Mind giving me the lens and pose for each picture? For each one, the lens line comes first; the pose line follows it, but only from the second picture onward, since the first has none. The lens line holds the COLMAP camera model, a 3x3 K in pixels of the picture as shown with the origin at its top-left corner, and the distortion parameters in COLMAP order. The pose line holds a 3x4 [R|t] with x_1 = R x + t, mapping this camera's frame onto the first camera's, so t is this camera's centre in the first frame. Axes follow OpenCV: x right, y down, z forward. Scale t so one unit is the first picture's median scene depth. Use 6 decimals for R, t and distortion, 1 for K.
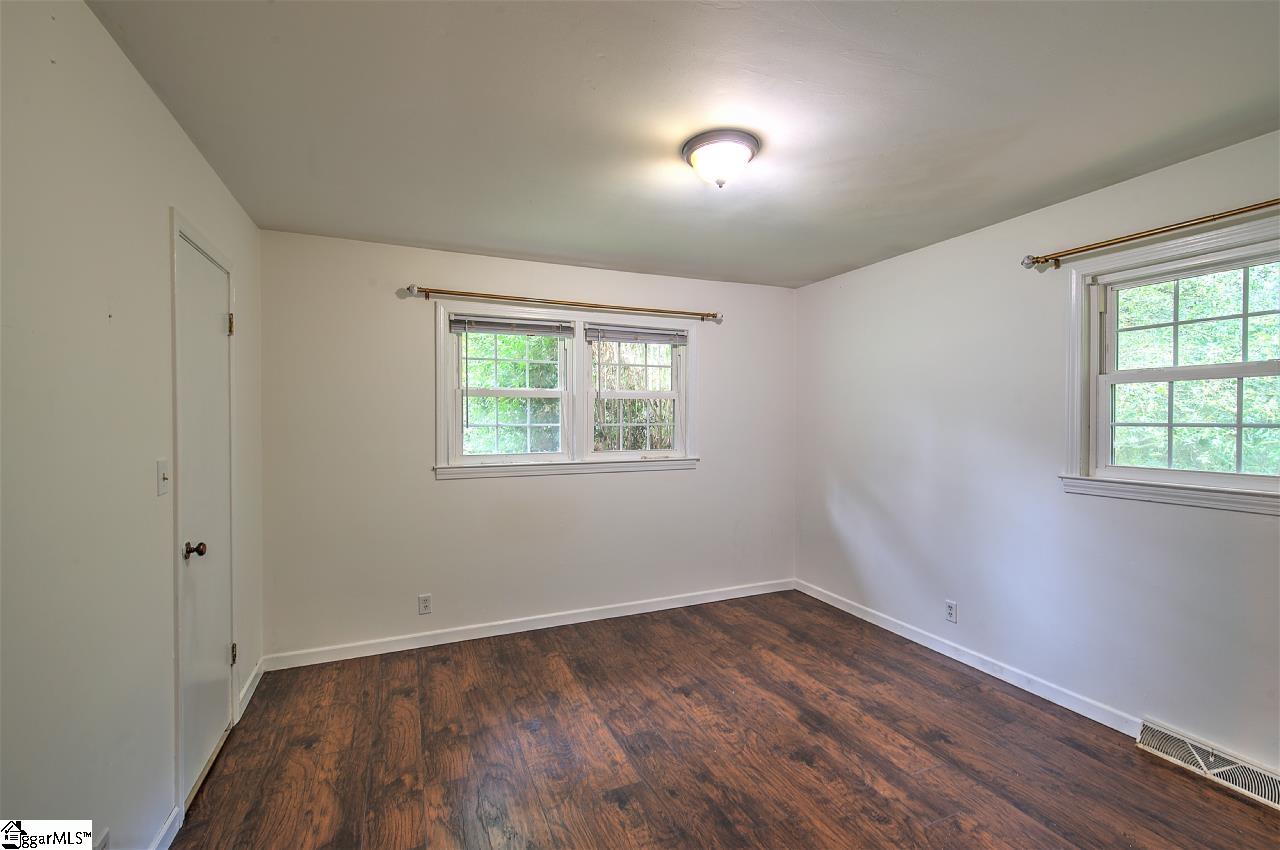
lens RADIAL K [[563.7, 0, 642.6], [0, 563.7, 421.0], [0, 0, 1]] dist [0.000526, -0.000101]
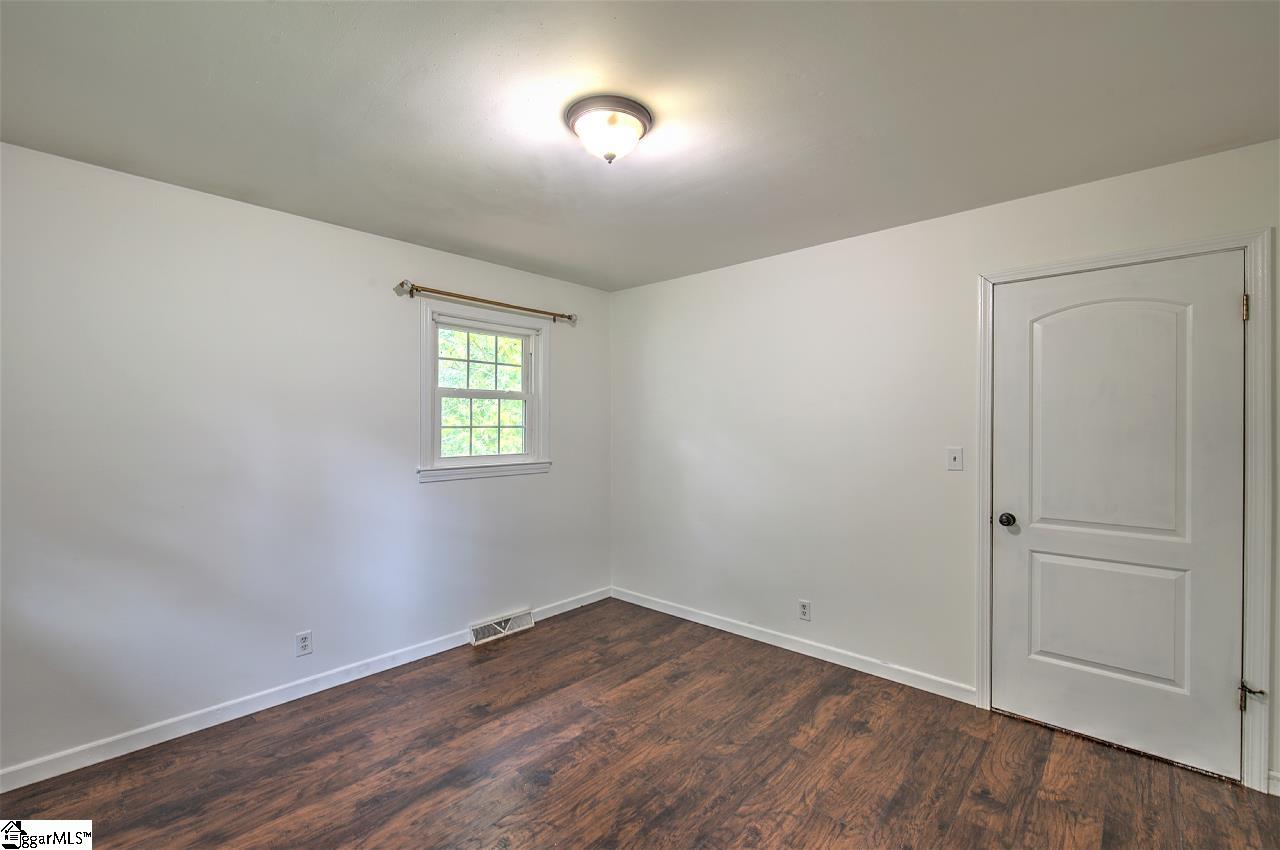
lens RADIAL K [[563.7, 0, 640.6], [0, 563.7, 419.9], [0, 0, 1]] dist [0.000526, -0.000101]
pose [[-0.422404, 0.004433, 0.906397, -0.622801], [0.005624, 0.999982, -0.002270, -0.005555], [-0.906390, 0.004139, -0.422422, 1.190760]]
